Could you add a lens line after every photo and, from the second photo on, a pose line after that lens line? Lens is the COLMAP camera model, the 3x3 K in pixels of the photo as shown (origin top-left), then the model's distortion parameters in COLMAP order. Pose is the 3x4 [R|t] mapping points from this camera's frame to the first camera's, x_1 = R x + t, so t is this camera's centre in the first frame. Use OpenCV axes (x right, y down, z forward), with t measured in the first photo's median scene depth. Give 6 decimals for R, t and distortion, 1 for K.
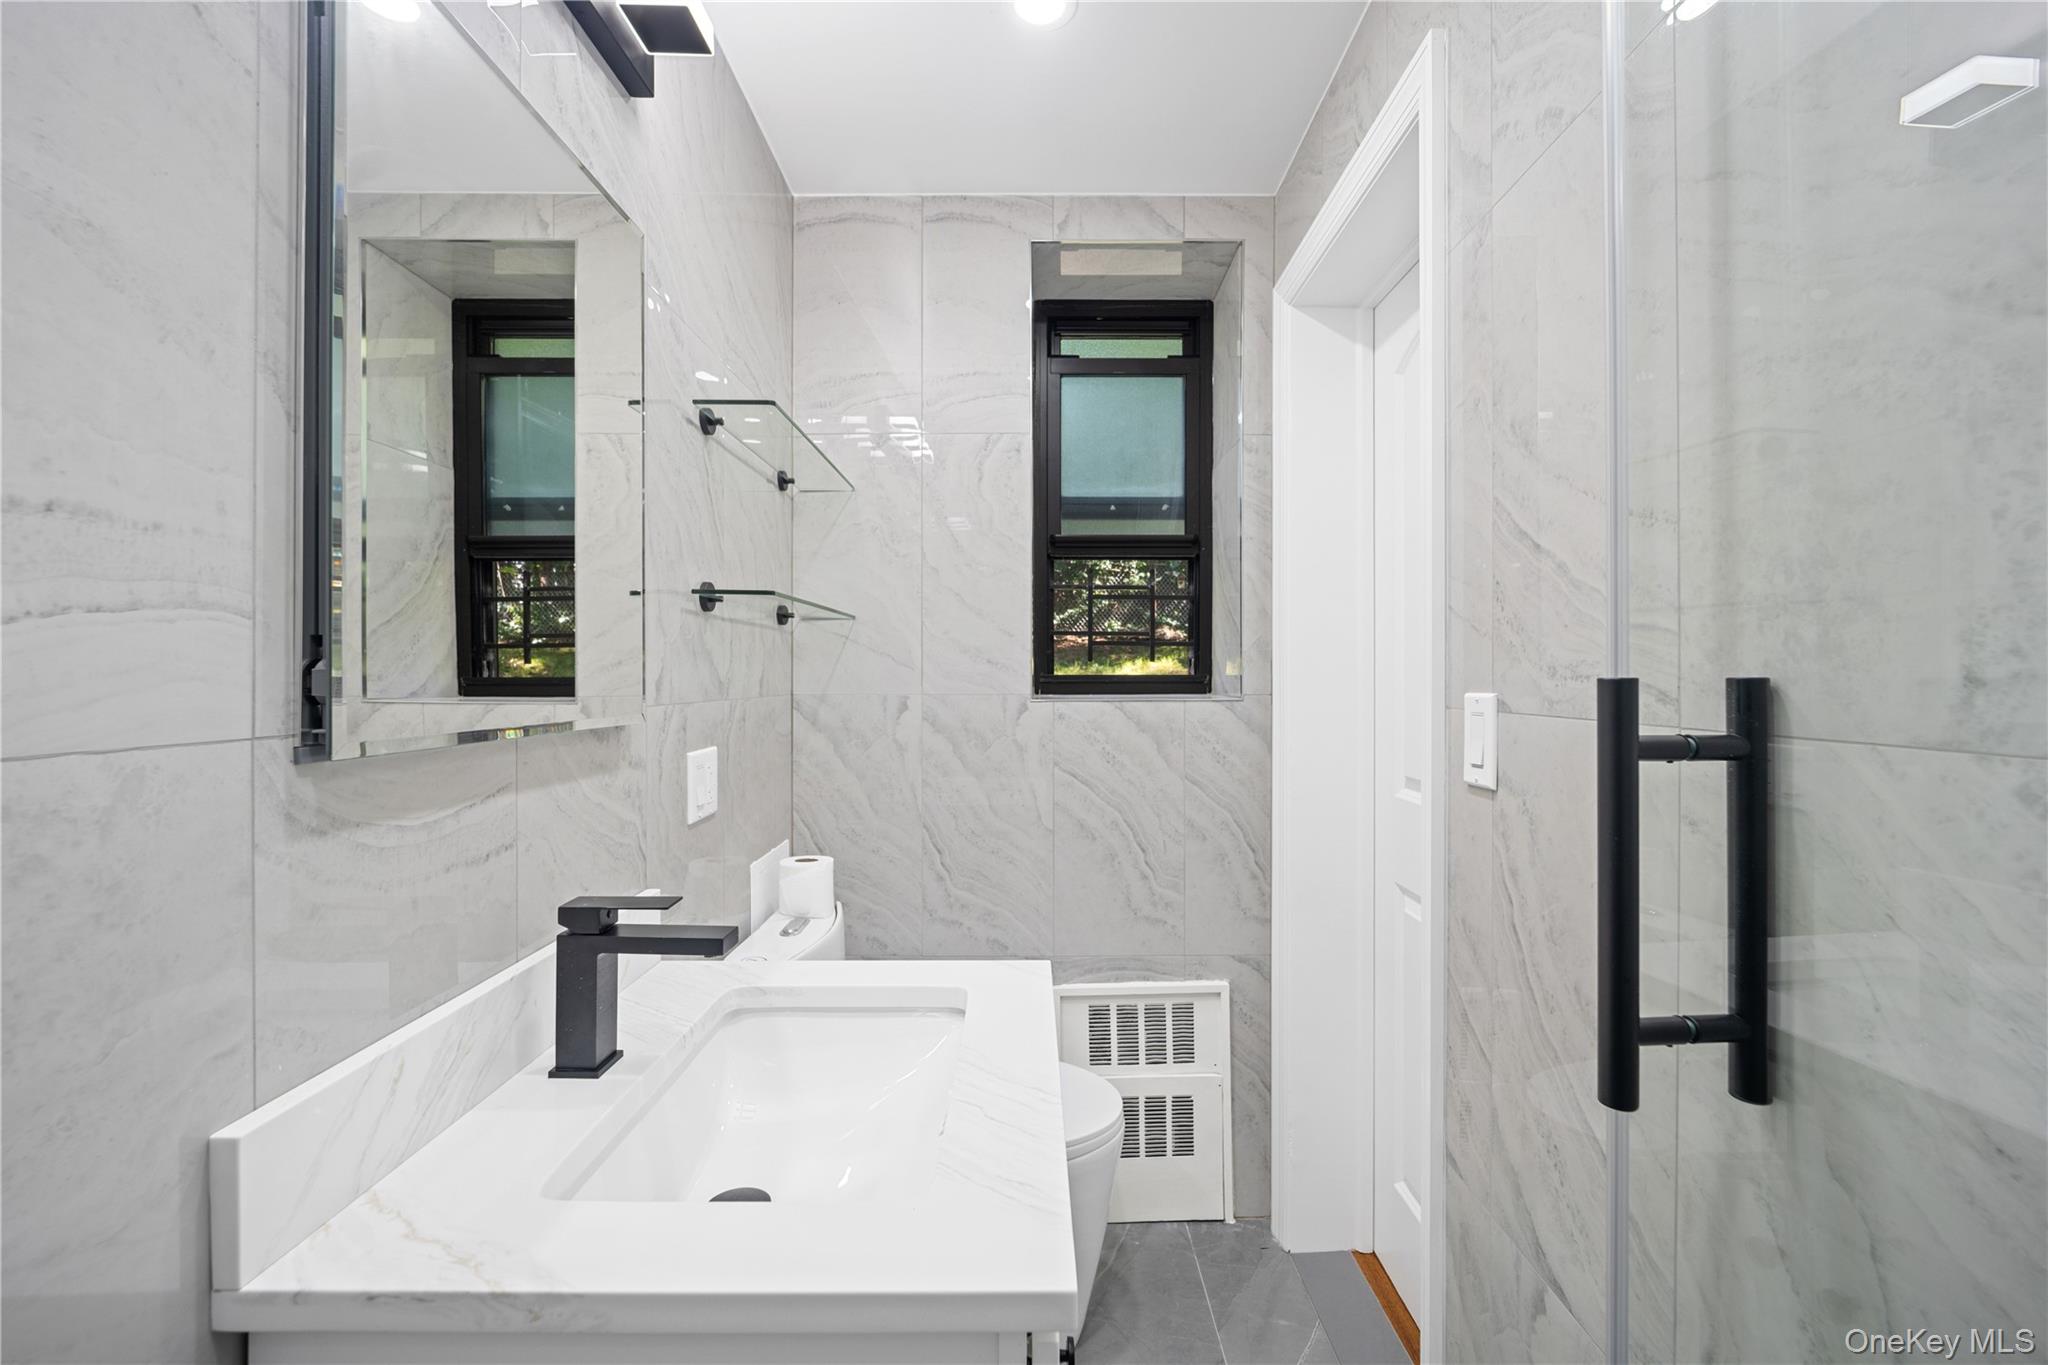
lens RADIAL K [[828.0, 0, 1033.4], [0, 828.0, 673.7], [0, 0, 1]] dist [-0.005662, -0.001566]
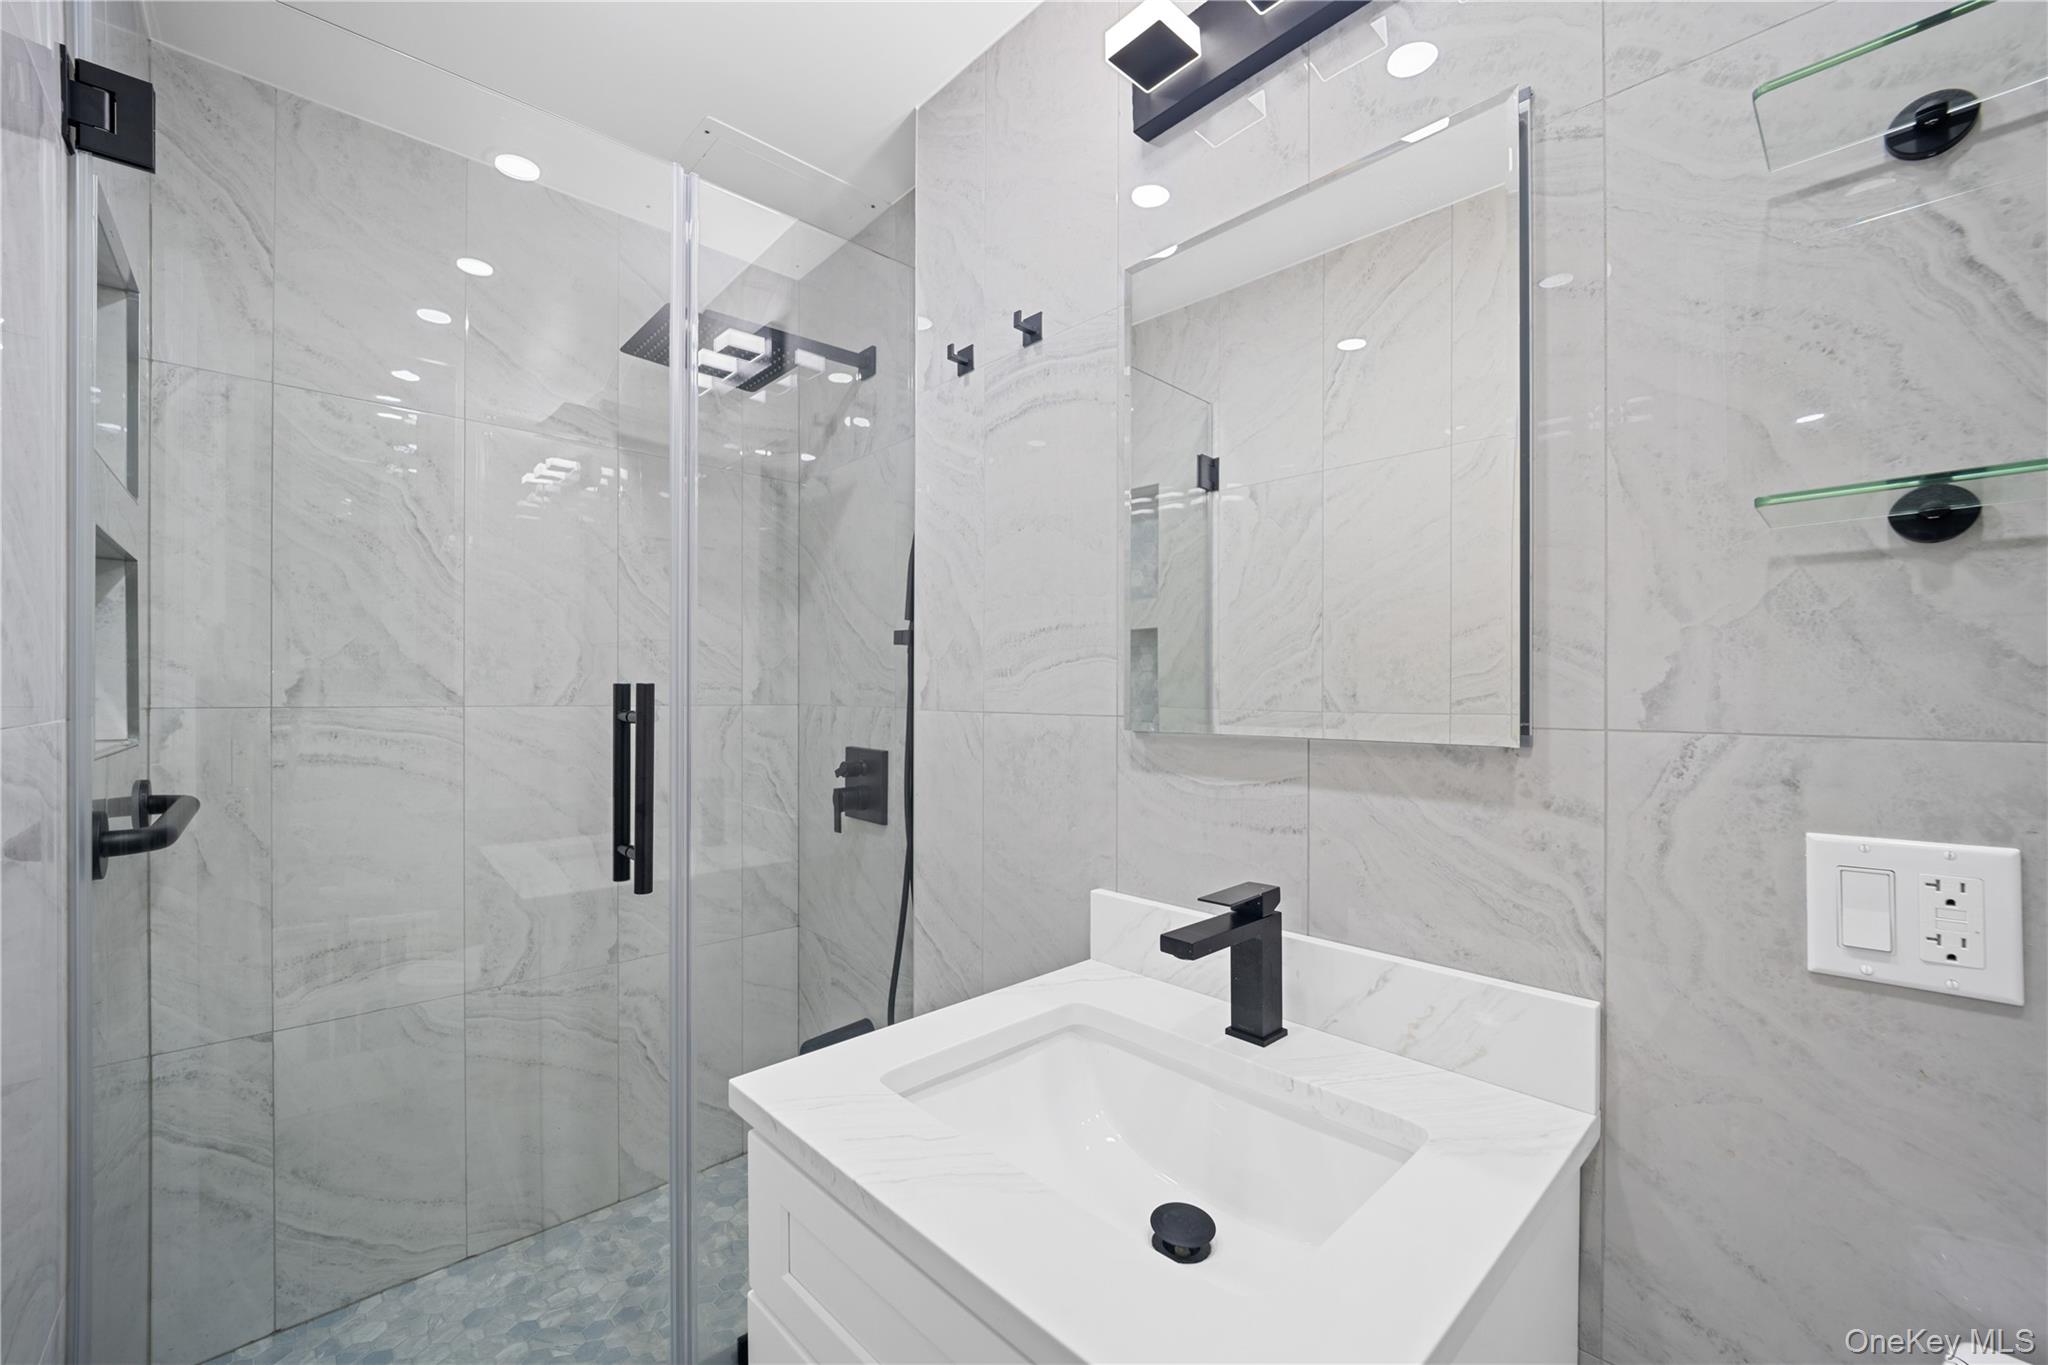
lens RADIAL K [[828.0, 0, 1040.9], [0, 828.0, 688.2], [0, 0, 1]] dist [-0.005662, -0.001566]
pose [[-0.721741, 0.003539, -0.692155, 0.536791], [0.005049, 0.999987, -0.000152, 0.005786], [0.692145, -0.003604, -0.721749, 1.940831]]
